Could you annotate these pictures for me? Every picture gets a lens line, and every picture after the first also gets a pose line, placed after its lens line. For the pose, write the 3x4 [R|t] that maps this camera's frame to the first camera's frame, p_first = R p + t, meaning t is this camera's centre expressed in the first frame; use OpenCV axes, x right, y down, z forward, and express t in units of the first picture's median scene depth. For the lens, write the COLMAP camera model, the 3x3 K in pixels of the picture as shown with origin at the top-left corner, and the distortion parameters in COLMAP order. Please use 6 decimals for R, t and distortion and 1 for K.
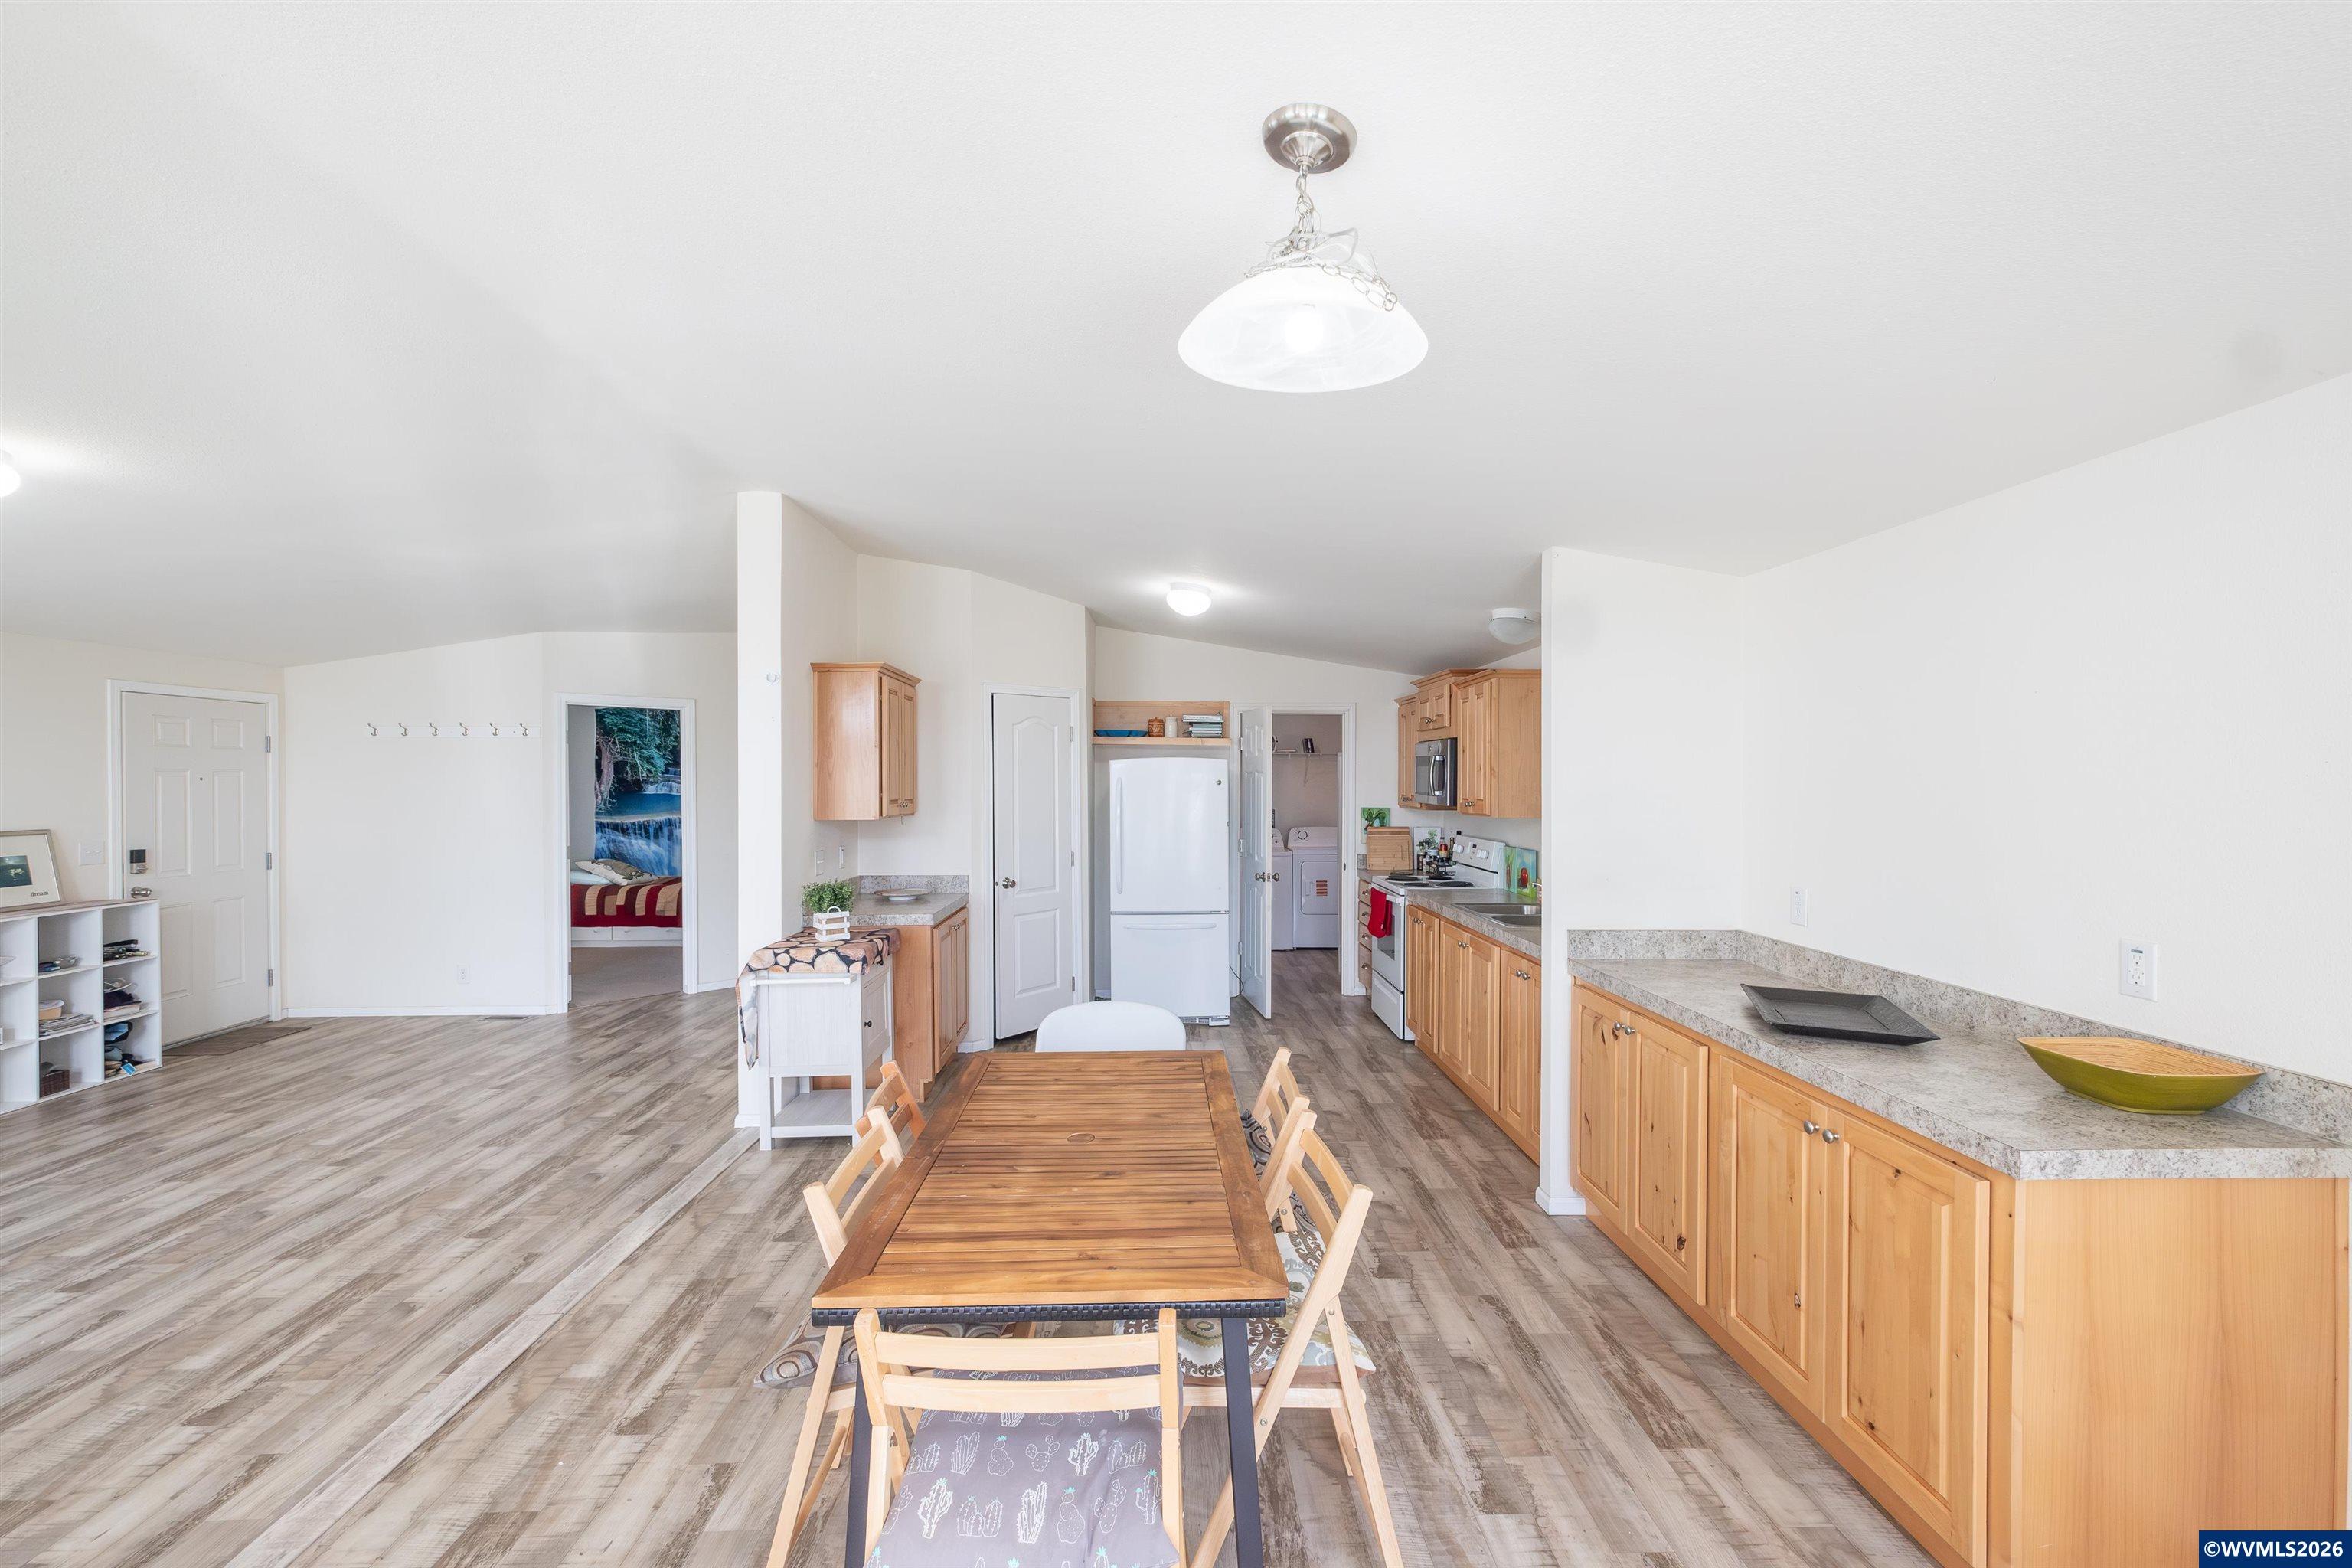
lens RADIAL K [[998.1, 0, 1185.7], [0, 998.1, 788.2], [0, 0, 1]] dist [0.003525, 0.000150]
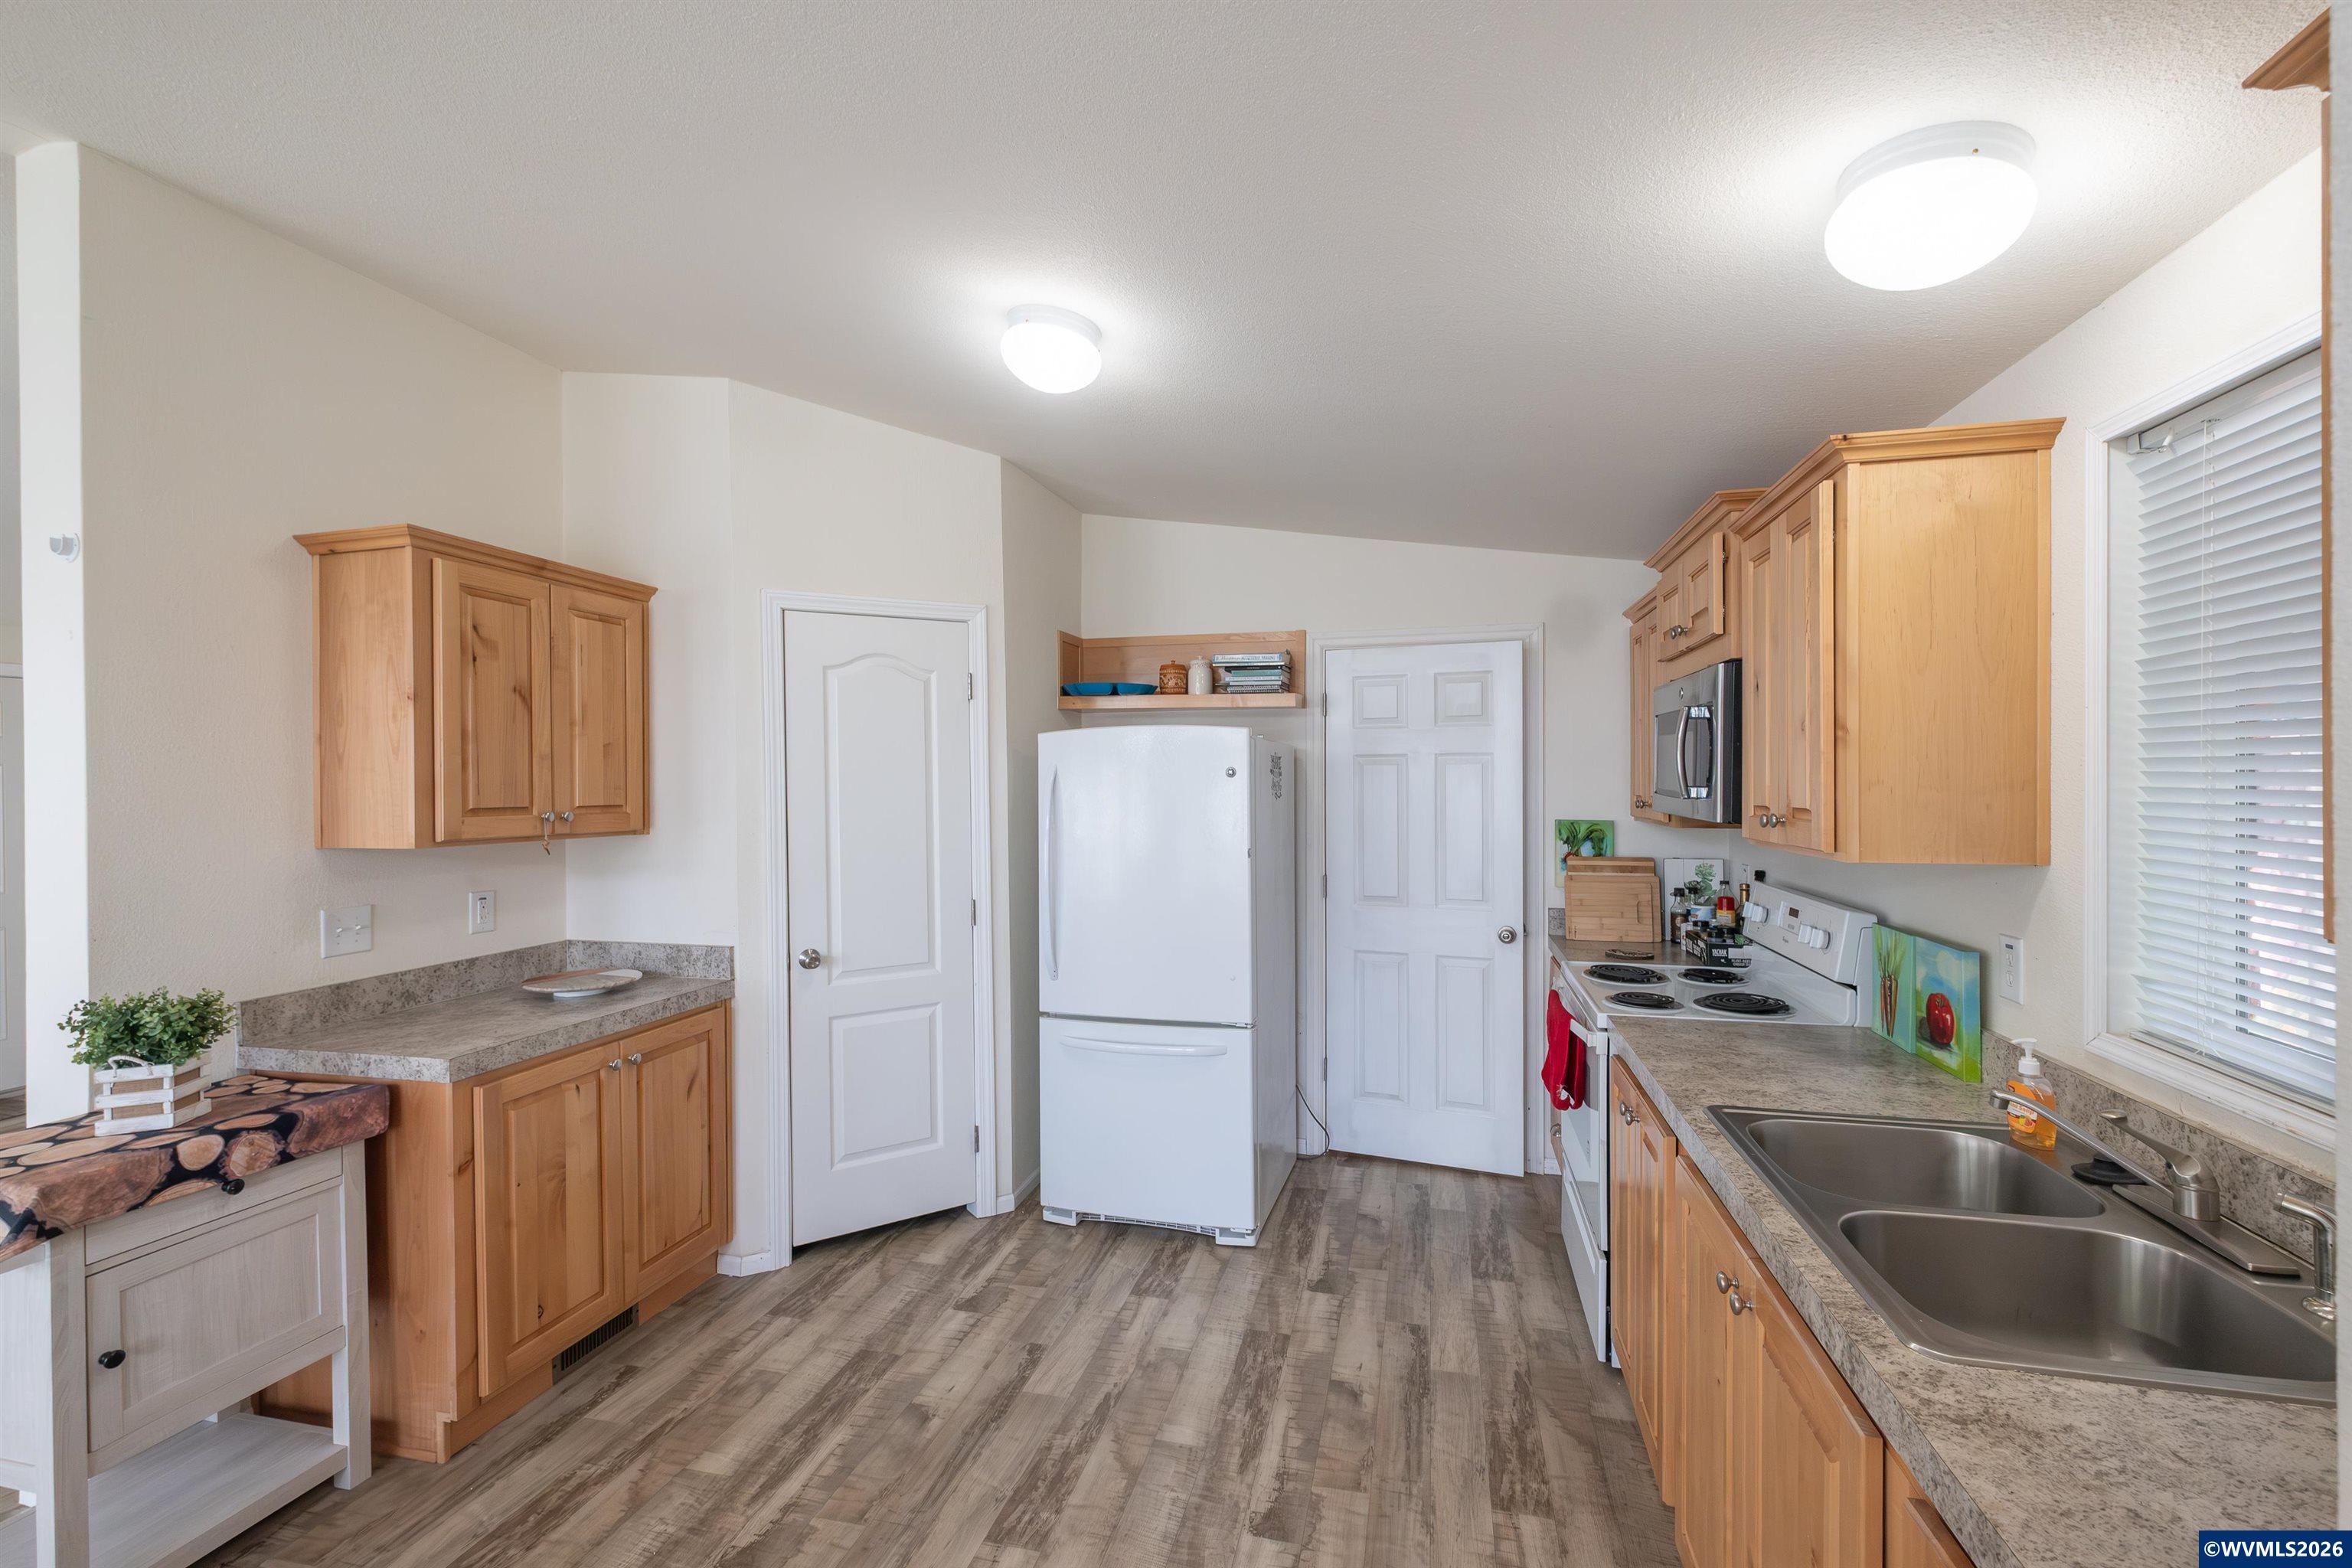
lens RADIAL K [[998.1, 0, 1181.6], [0, 998.1, 792.4], [0, 0, 1]] dist [0.003525, 0.000150]
pose [[0.961401, -0.000493, -0.275152, 0.175120], [0.002307, 0.999978, 0.006269, 0.001477], [0.275143, -0.006661, 0.961380, 0.583501]]
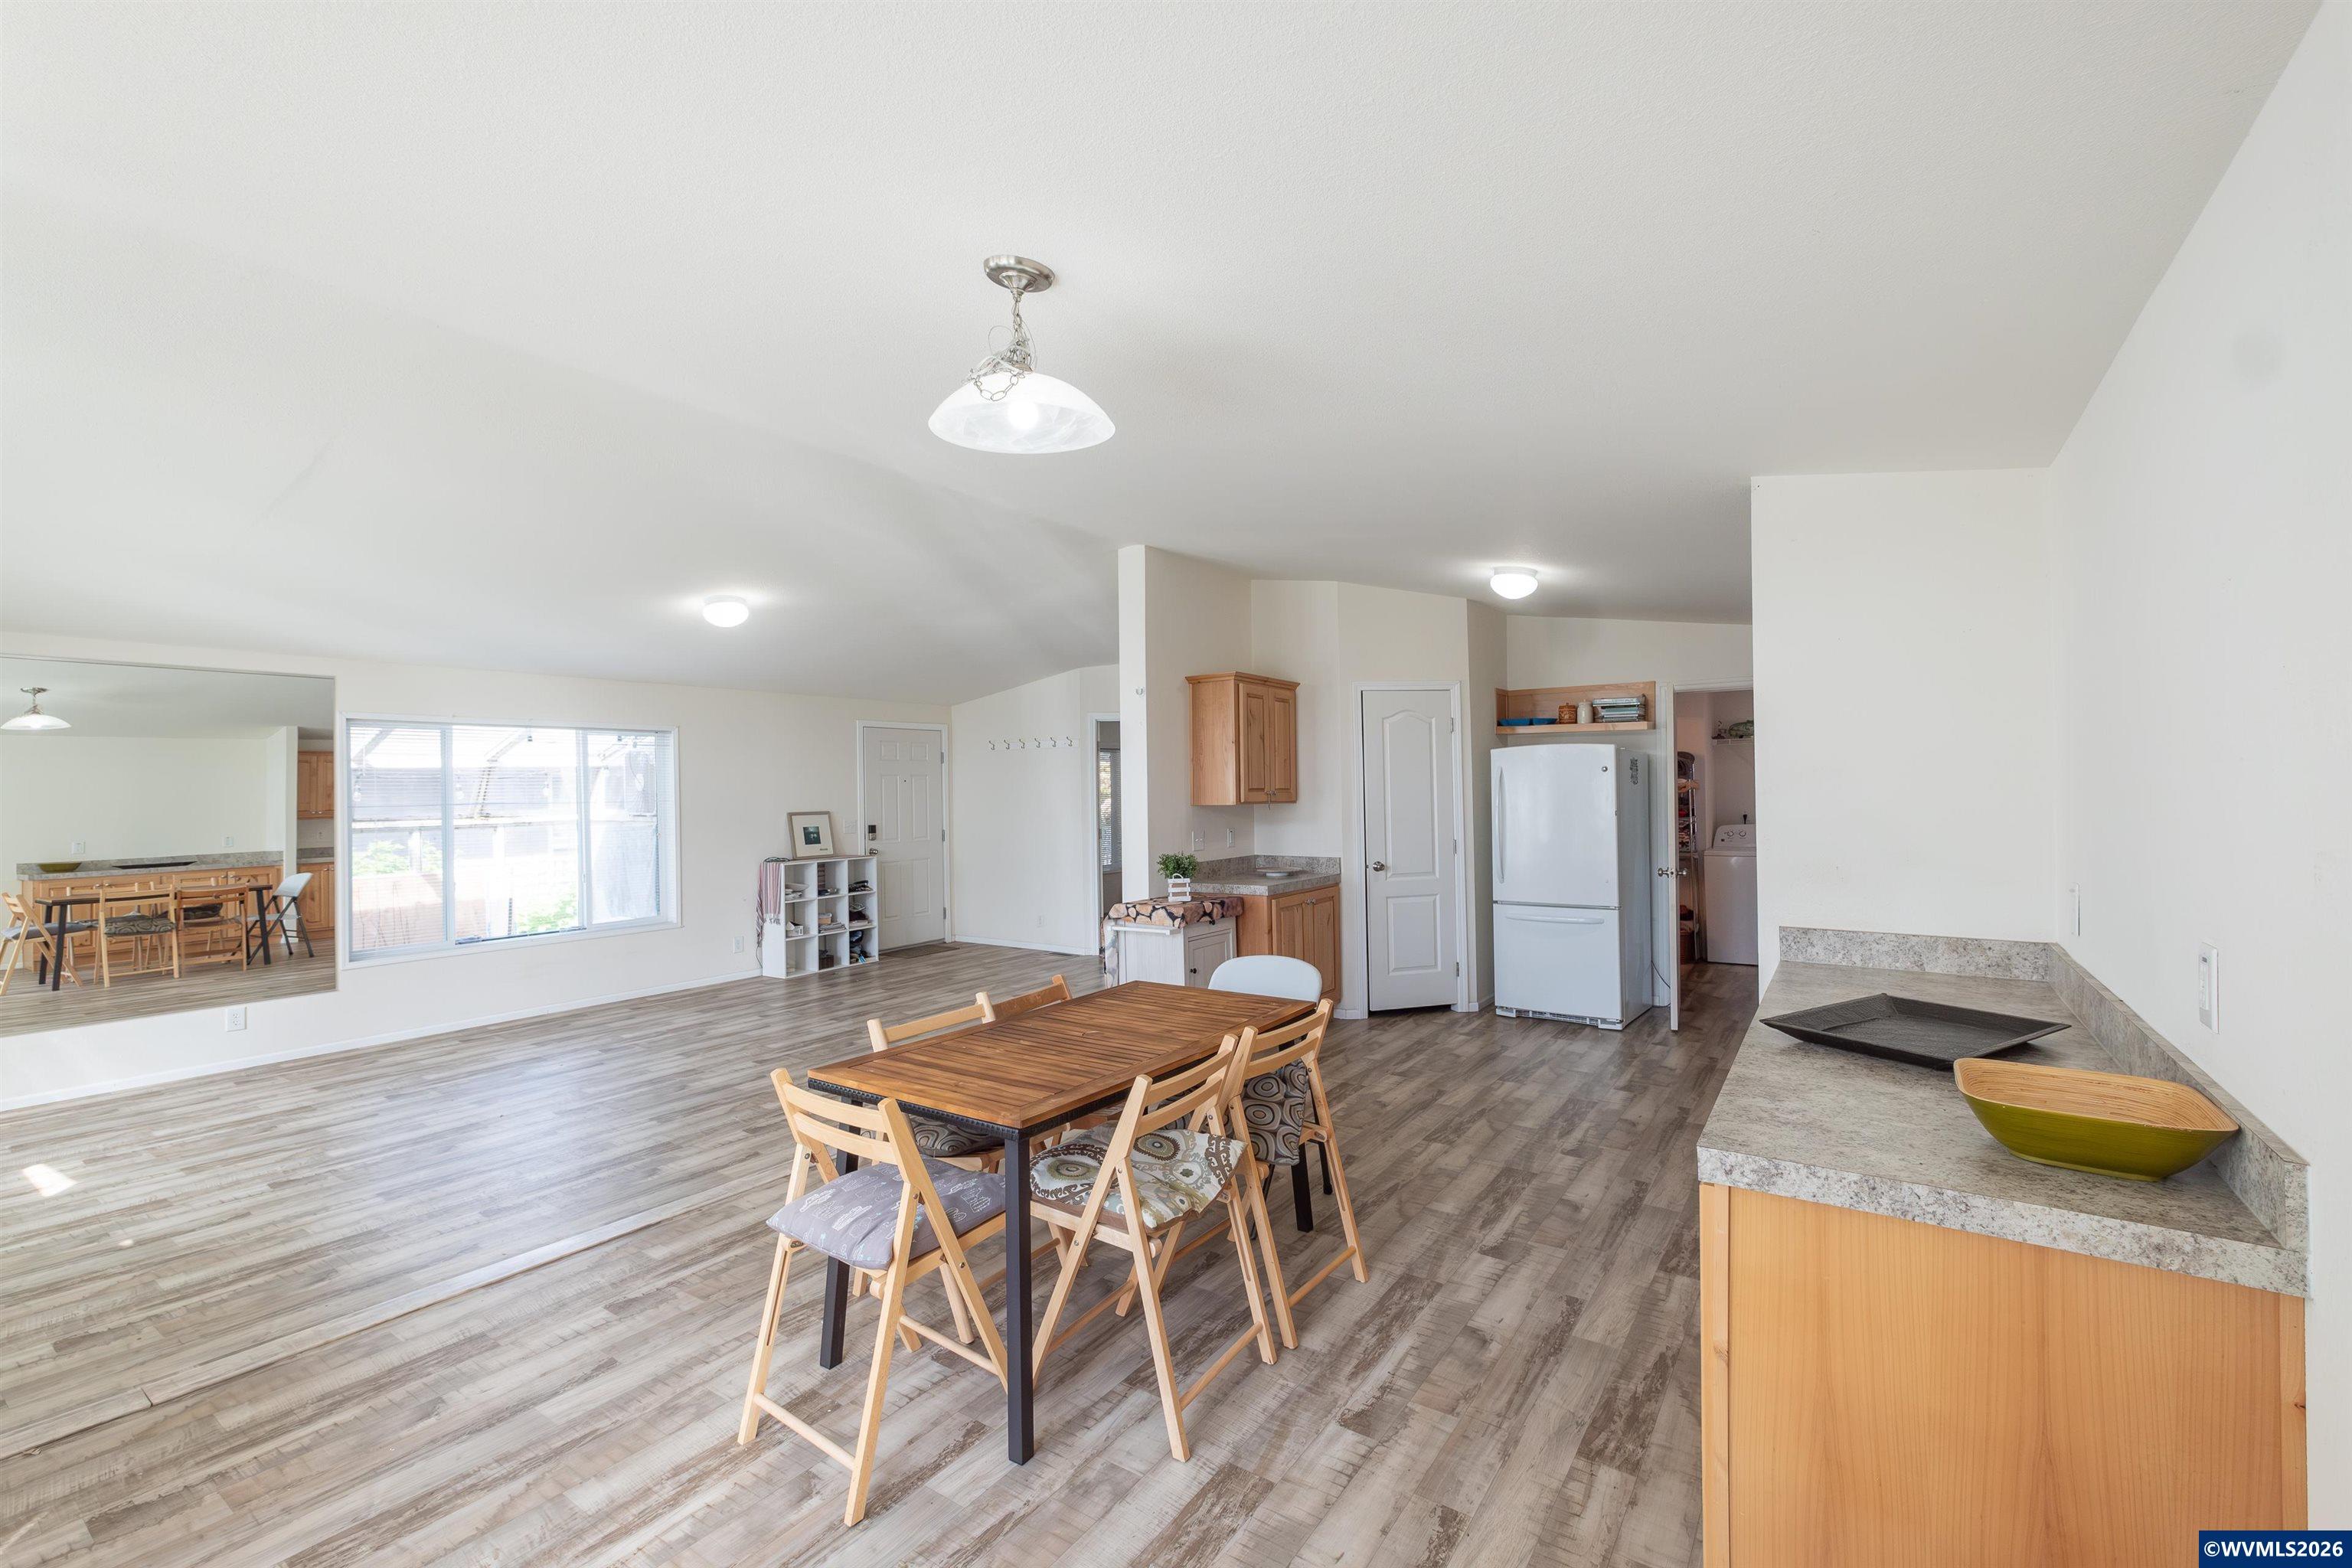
lens RADIAL K [[998.1, 0, 1181.2], [0, 998.1, 782.2], [0, 0, 1]] dist [0.003525, 0.000150]
pose [[0.802667, -0.014288, -0.596257, 0.319332], [0.008738, 0.999887, -0.012198, 0.017182], [0.596364, 0.004581, 0.802701, 0.011712]]
